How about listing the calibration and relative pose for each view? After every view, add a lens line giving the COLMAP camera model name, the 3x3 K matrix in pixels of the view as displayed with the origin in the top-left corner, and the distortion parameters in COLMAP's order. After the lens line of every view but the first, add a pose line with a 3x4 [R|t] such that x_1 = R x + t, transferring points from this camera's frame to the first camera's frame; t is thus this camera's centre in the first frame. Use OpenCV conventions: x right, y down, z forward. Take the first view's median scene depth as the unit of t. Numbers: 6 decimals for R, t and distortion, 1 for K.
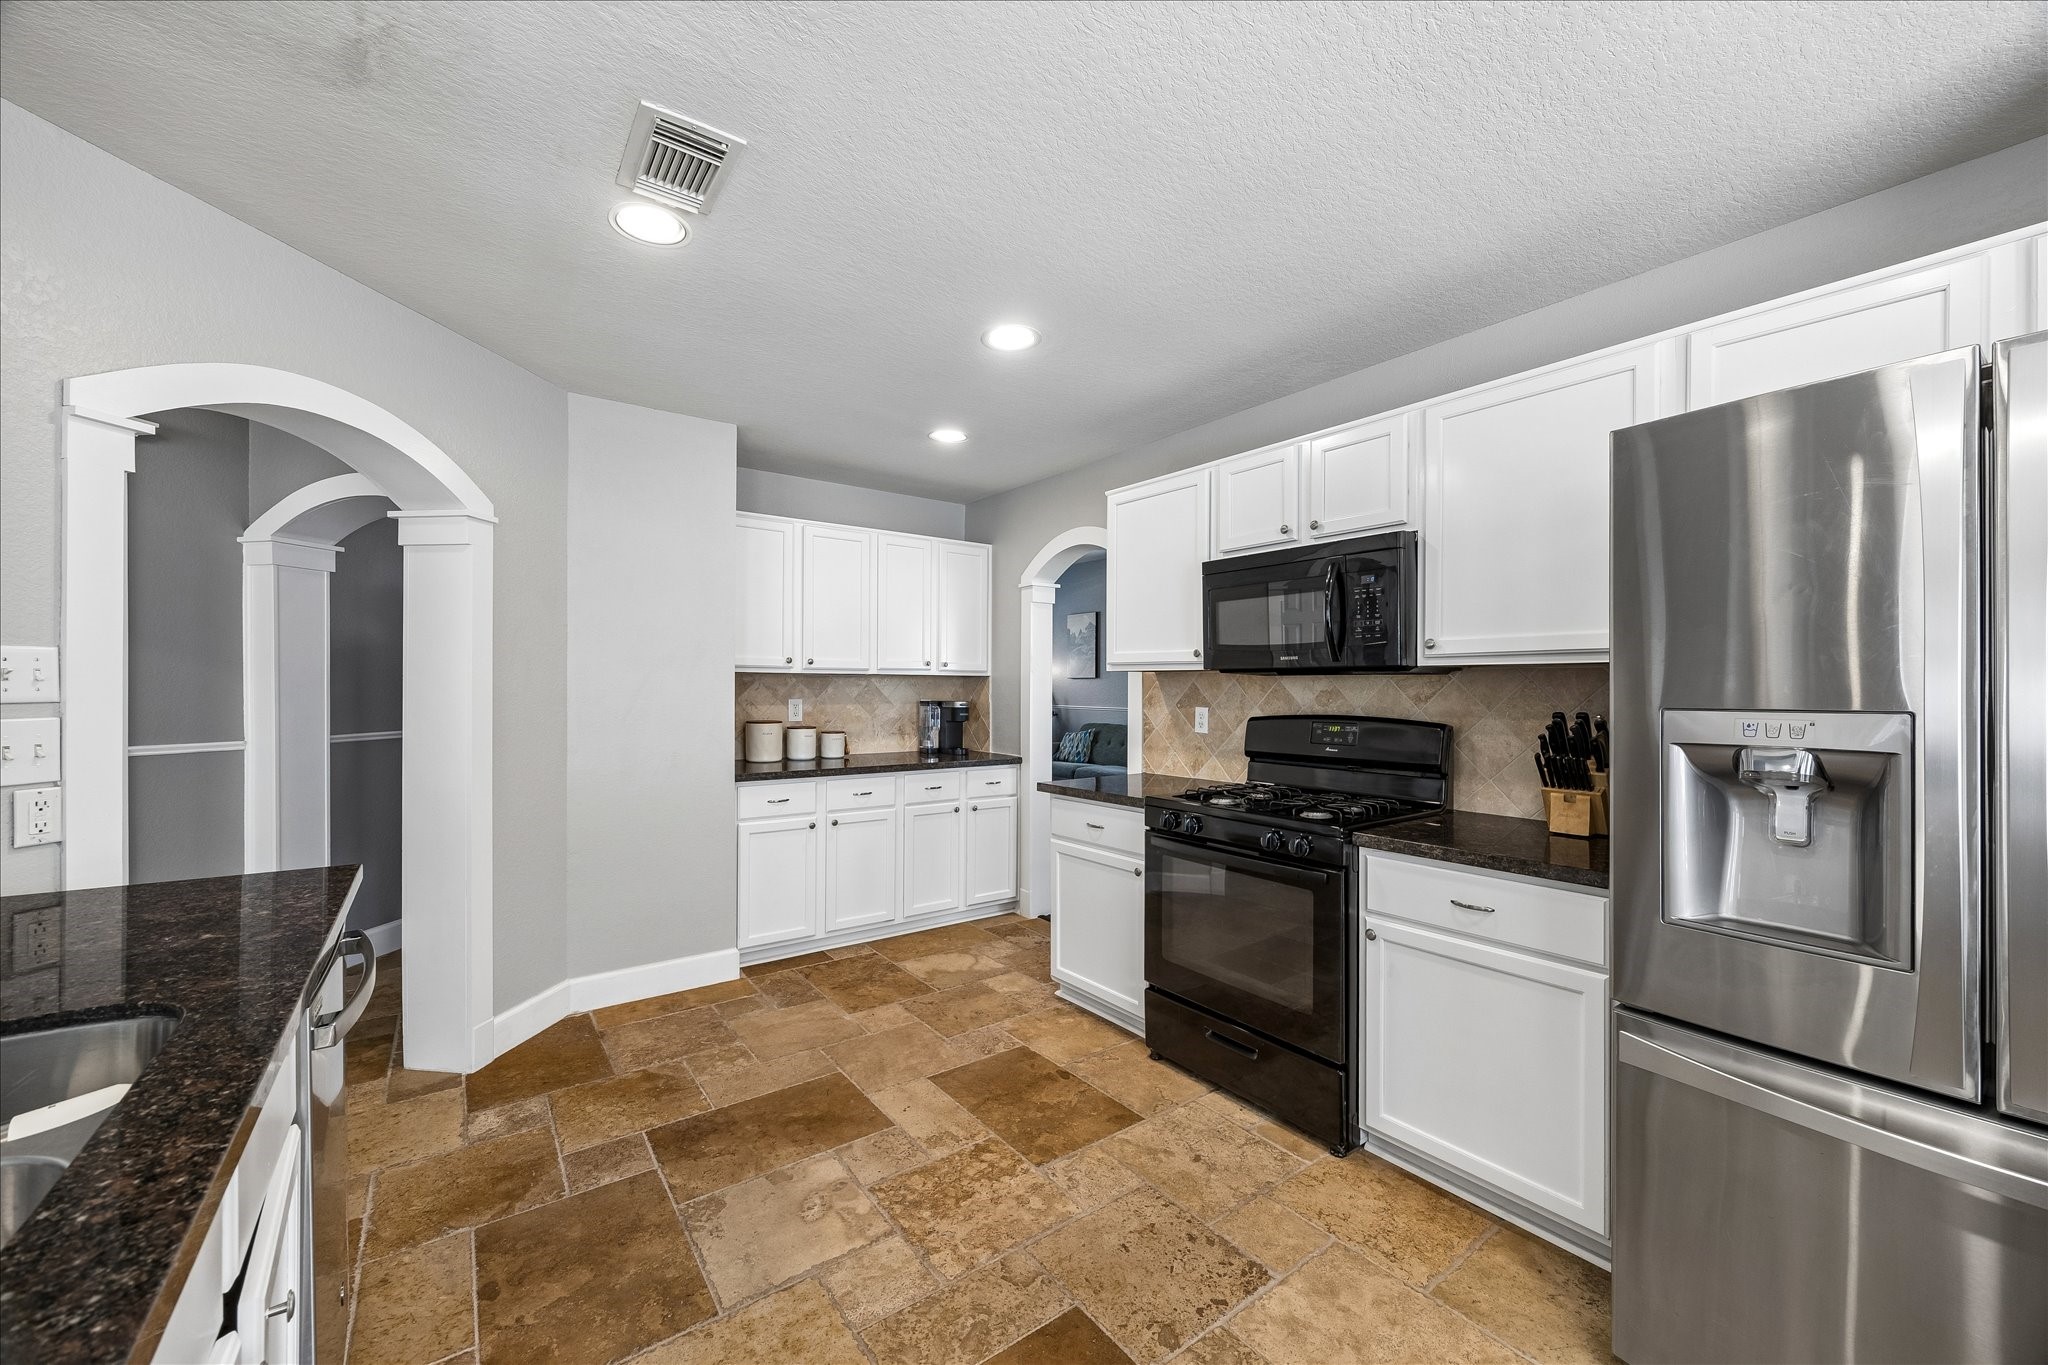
lens RADIAL K [[795.2, 0, 1031.4], [0, 795.2, 682.7], [0, 0, 1]] dist [-0.002475, 0.000197]
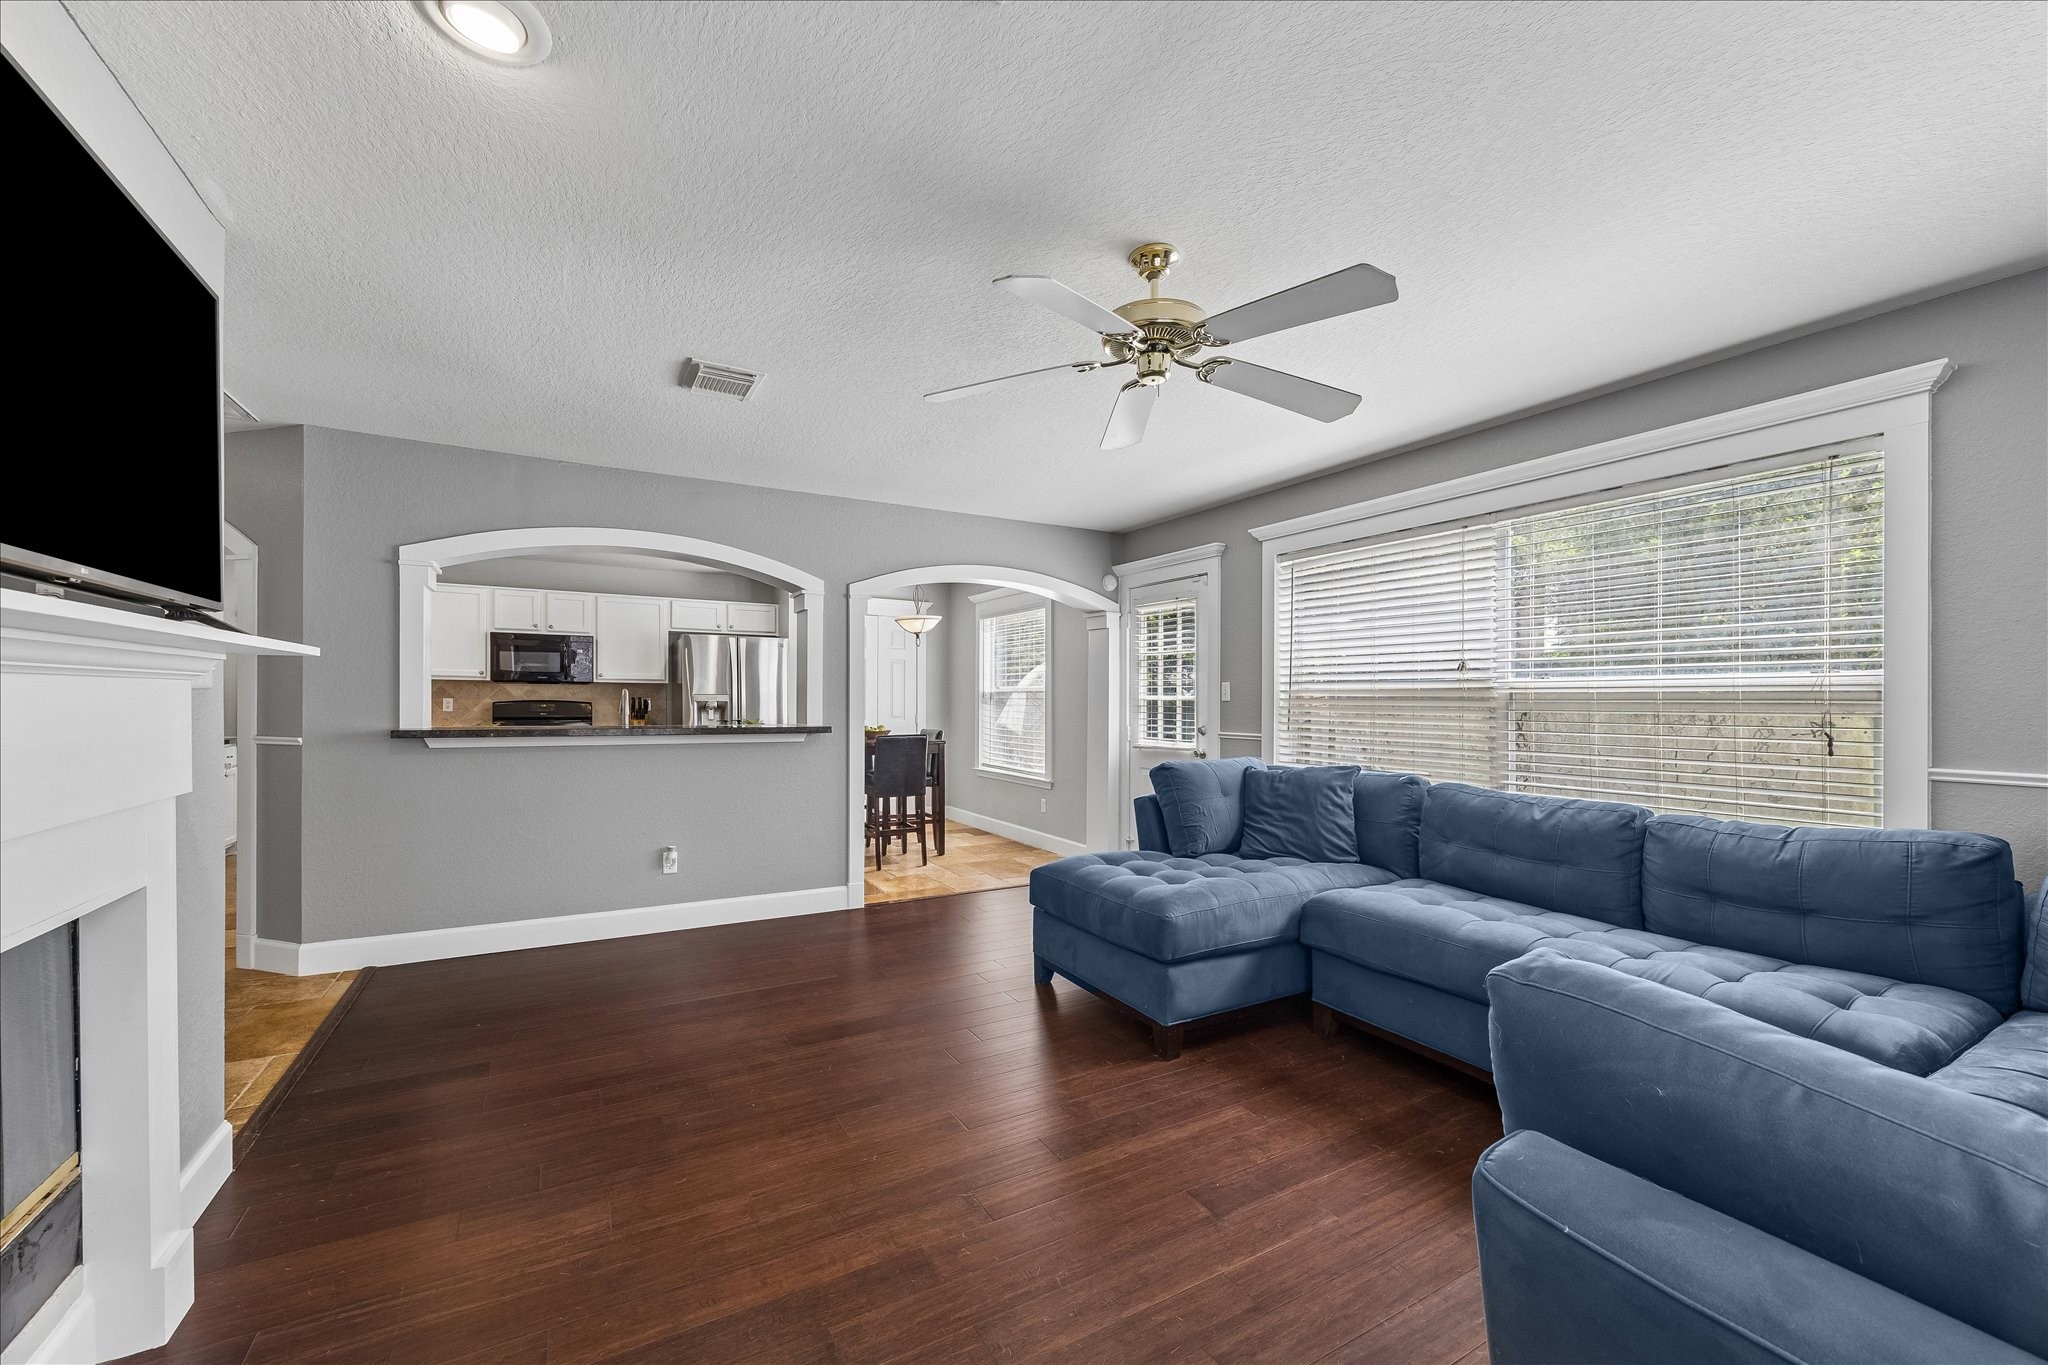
lens RADIAL K [[795.2, 0, 1014.7], [0, 795.2, 692.2], [0, 0, 1]] dist [-0.002475, 0.000197]
pose [[0.116998, 0.011253, 0.993068, -2.575901], [-0.008963, 0.999907, -0.010274, 0.037731], [-0.993092, -0.007699, 0.117088, -1.029896]]
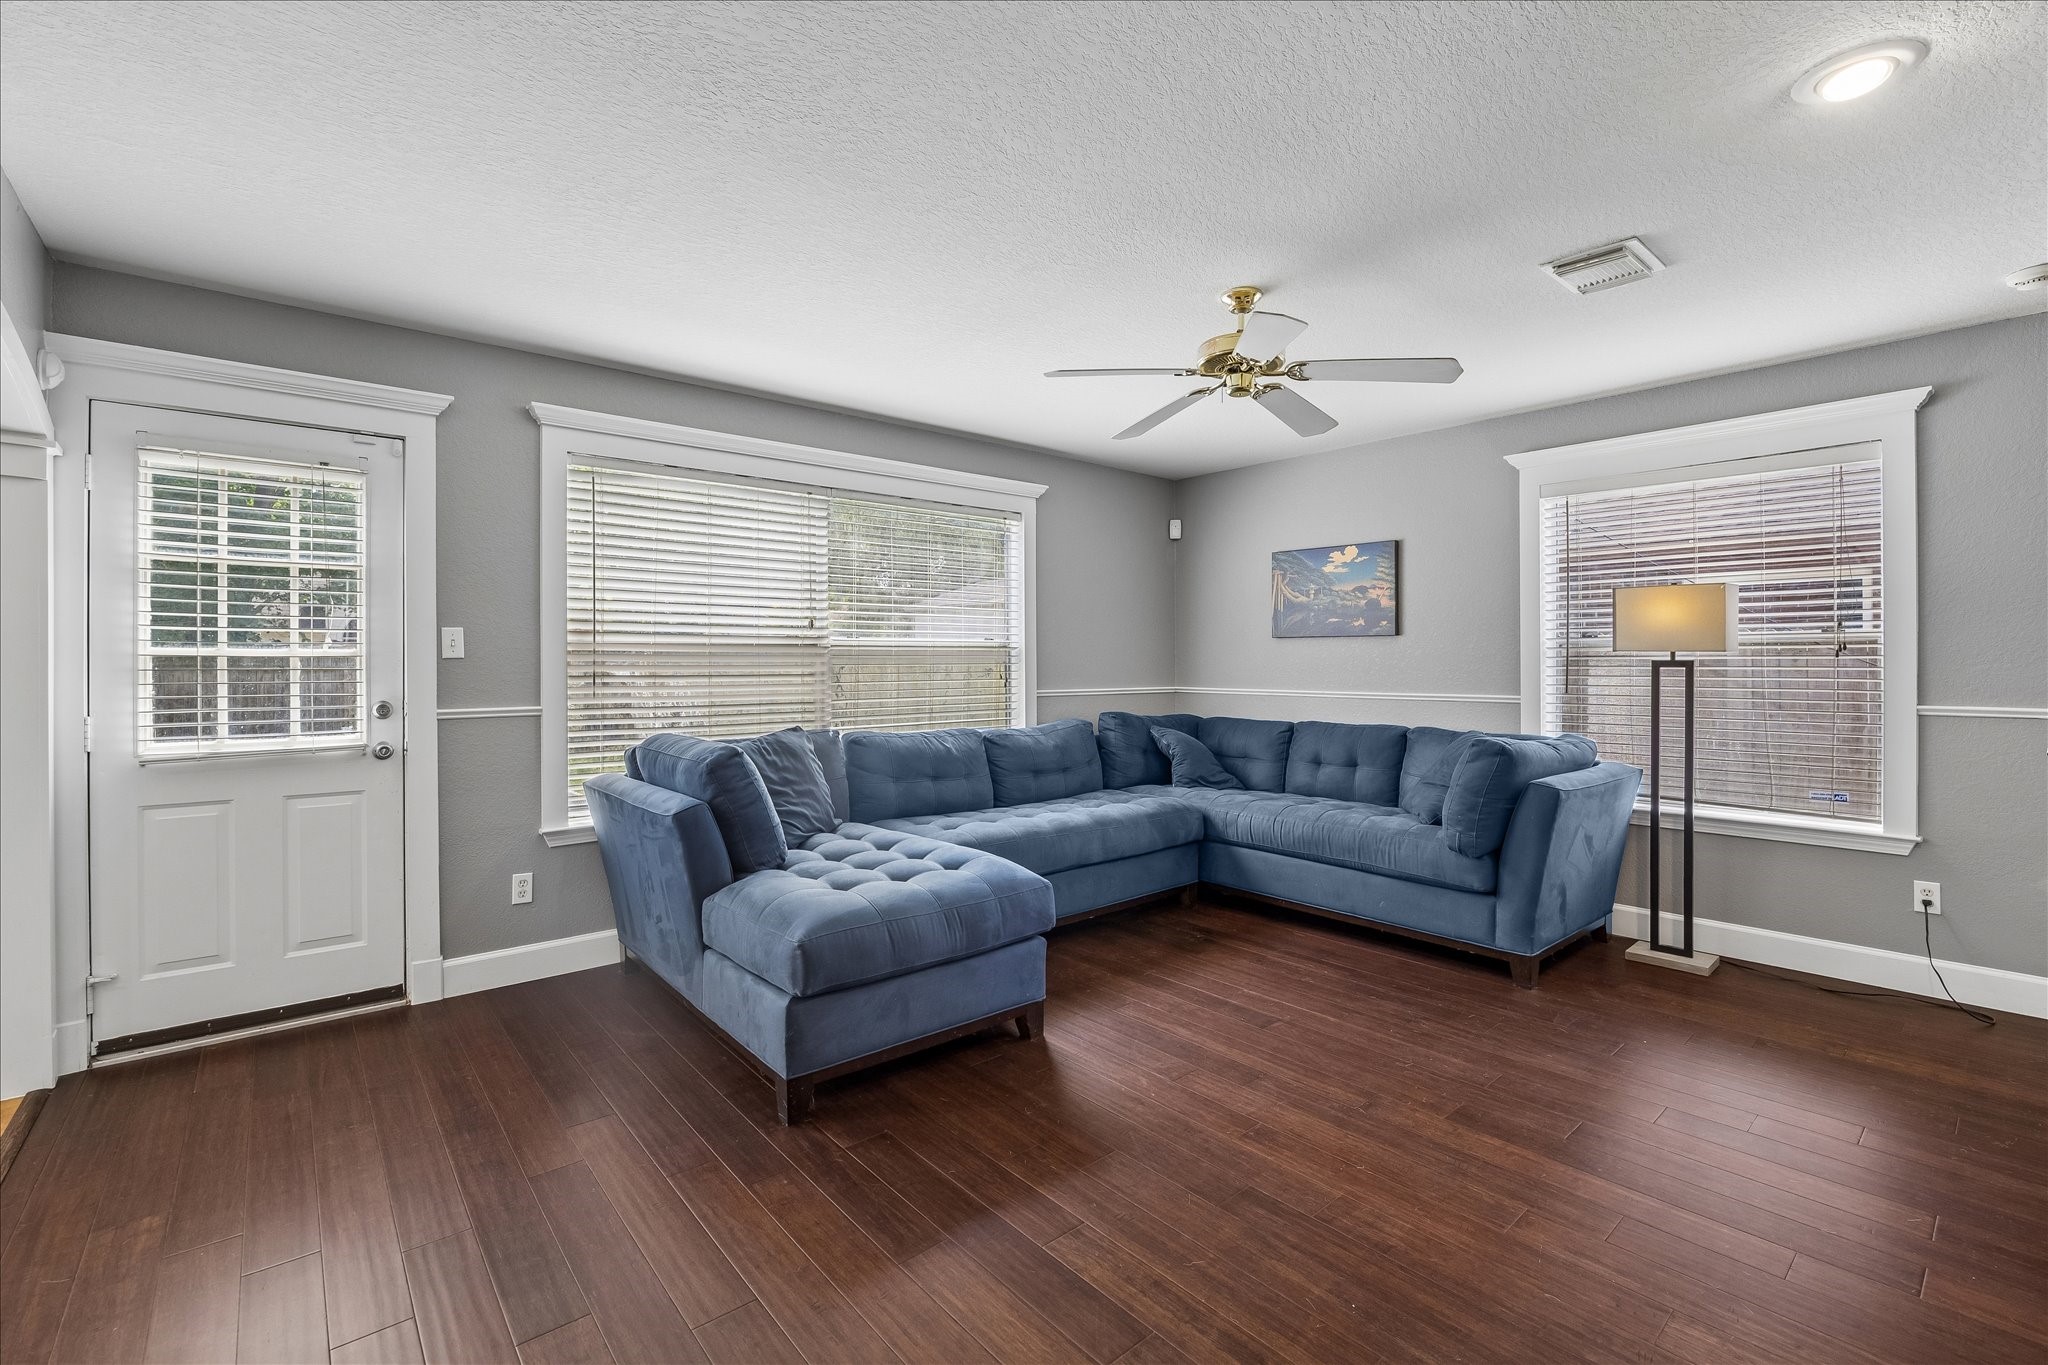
lens RADIAL K [[886.1, 0, 1013.2], [0, 886.1, 656.3], [0, 0, 1]] dist [-0.020087, 0.000705]
pose [[-0.997862, -0.000197, -0.065350, -1.110625], [0.000150, 0.999986, -0.005304, 0.039384], [0.065350, -0.005302, -0.997848, 0.251617]]
